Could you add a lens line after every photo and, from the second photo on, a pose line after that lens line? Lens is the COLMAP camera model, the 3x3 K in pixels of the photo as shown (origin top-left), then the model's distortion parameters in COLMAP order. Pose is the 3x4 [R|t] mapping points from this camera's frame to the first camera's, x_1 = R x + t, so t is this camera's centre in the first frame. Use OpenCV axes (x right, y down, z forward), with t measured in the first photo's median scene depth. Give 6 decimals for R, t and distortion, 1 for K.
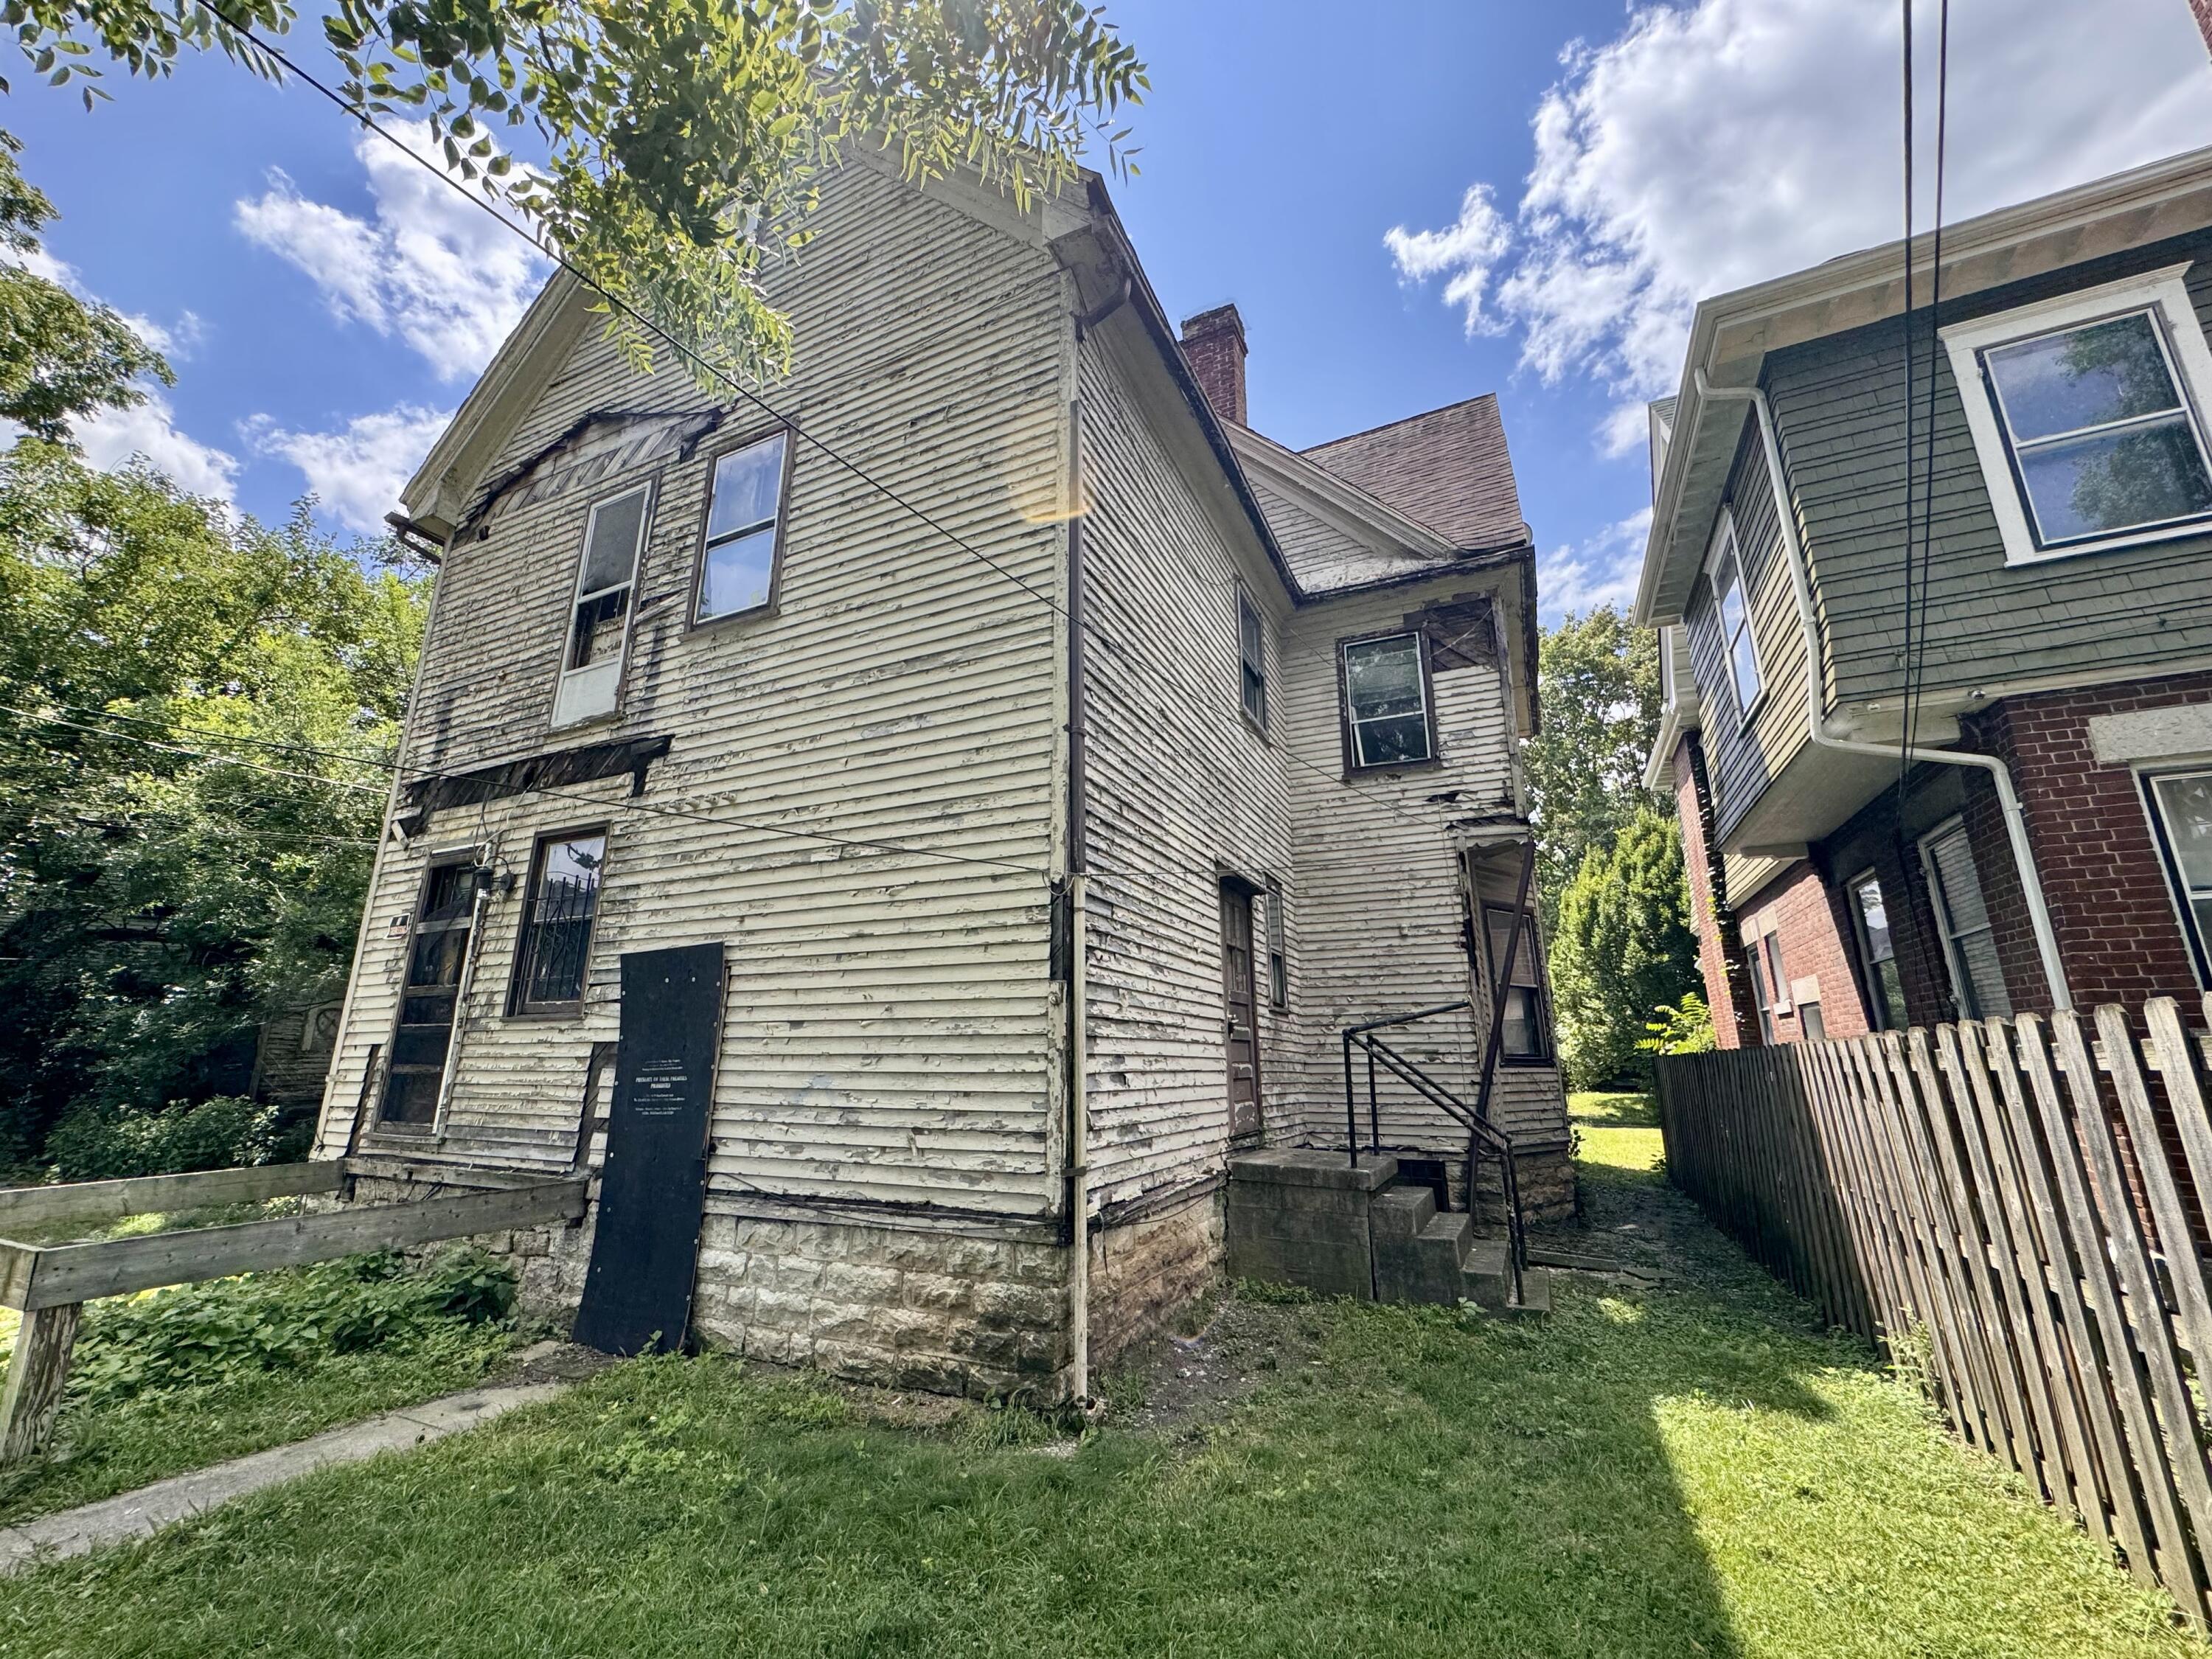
lens RADIAL K [[891.9, 0, 1107.9], [0, 891.9, 830.3], [0, 0, 1]] dist [0.000864, -0.000767]
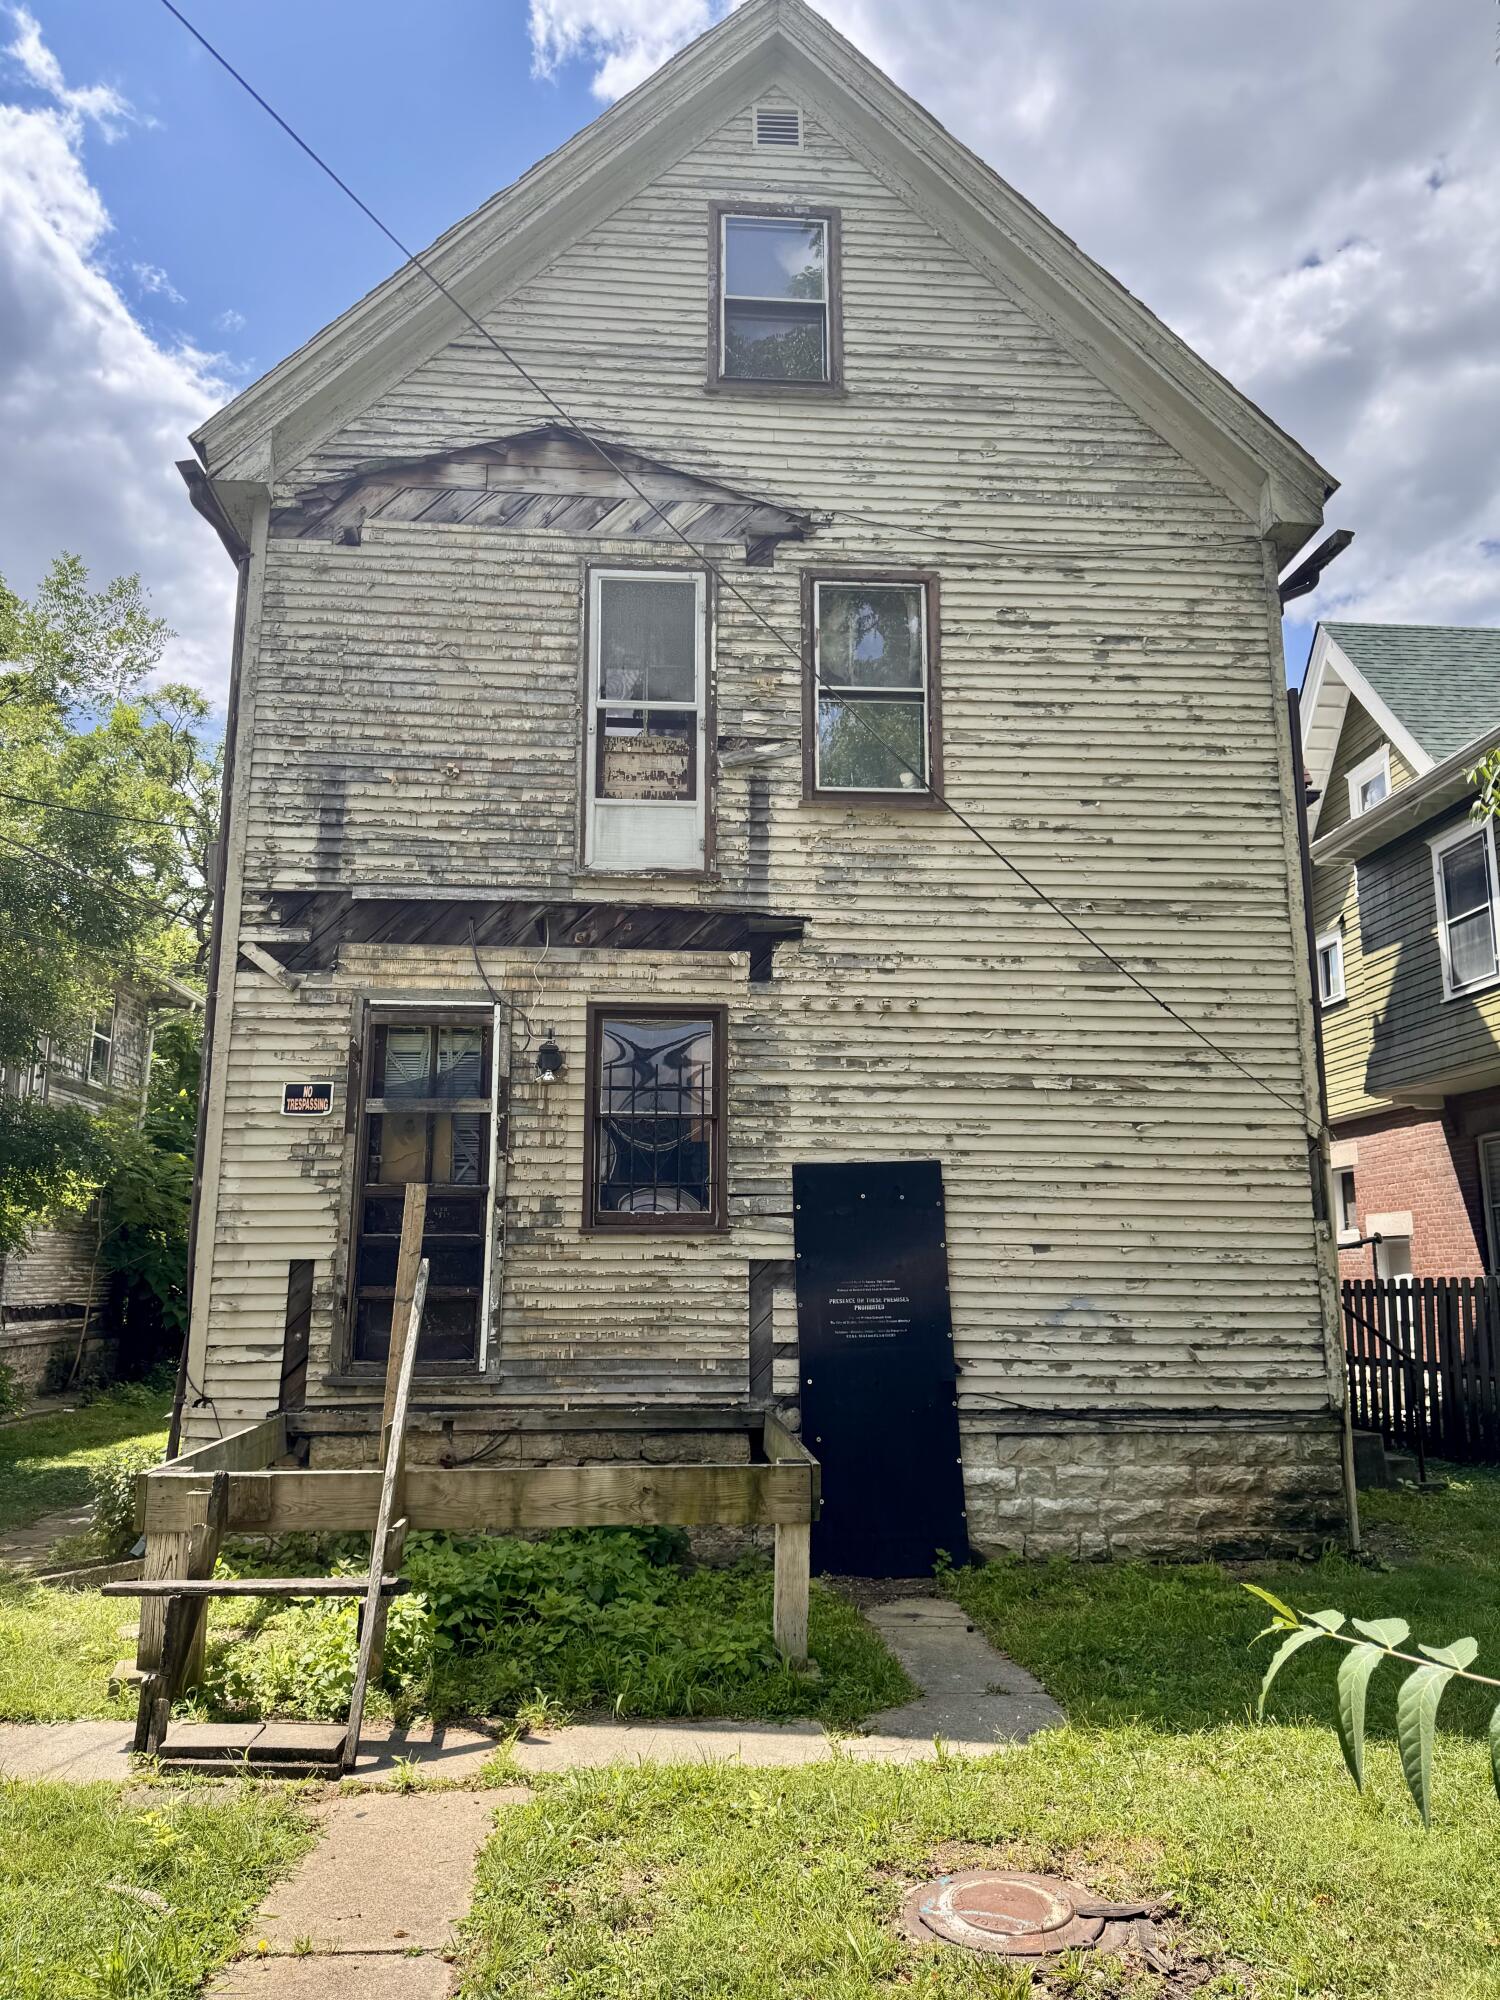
lens RADIAL K [[1420.1, 0, 734.5], [0, 1420.1, 1002.8], [0, 0, 1]] dist [0.071992, -0.049428]
pose [[0.867158, 0.099442, 0.488004, -1.384597], [-0.128546, 0.991352, 0.026410, -0.057416], [-0.481157, -0.085633, 0.872442, -0.227489]]
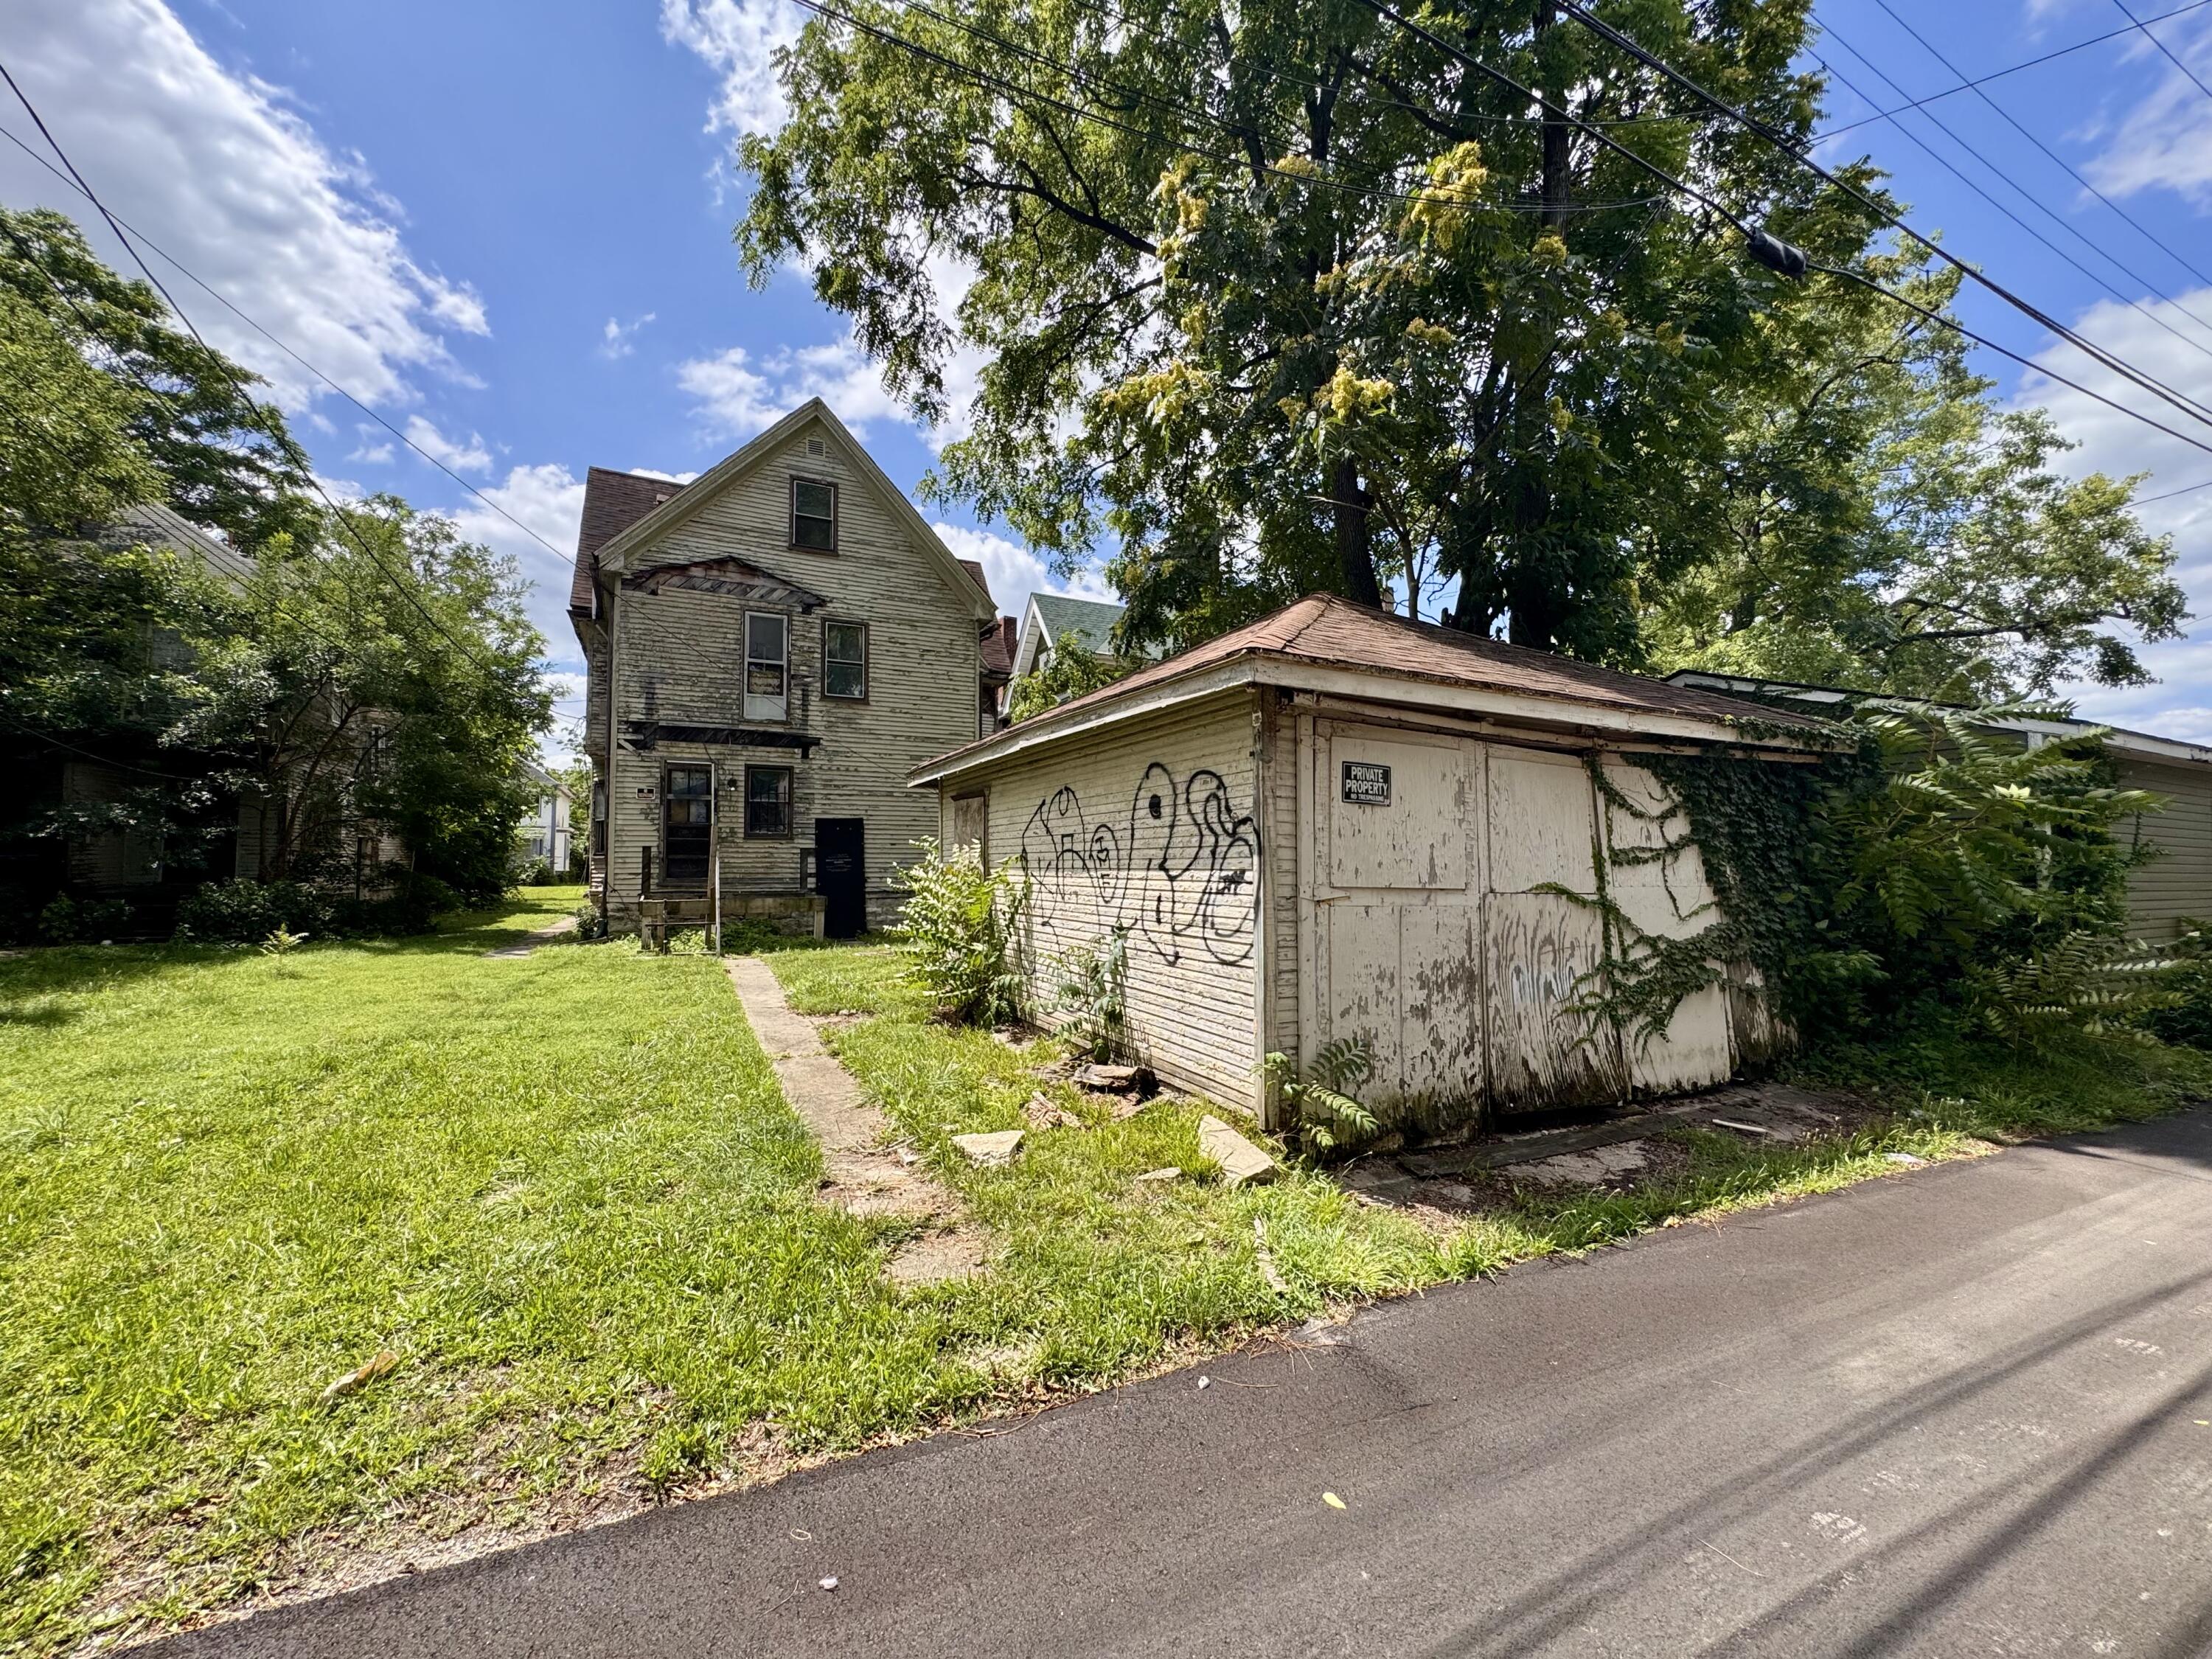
lens RADIAL K [[891.9, 0, 1102.7], [0, 891.9, 831.3], [0, 0, 1]] dist [0.000864, -0.000767]
pose [[0.619297, 0.031314, 0.784532, -2.342144], [-0.198506, 0.972987, 0.117861, -0.361911], [-0.759649, -0.228725, 0.608784, -1.543563]]
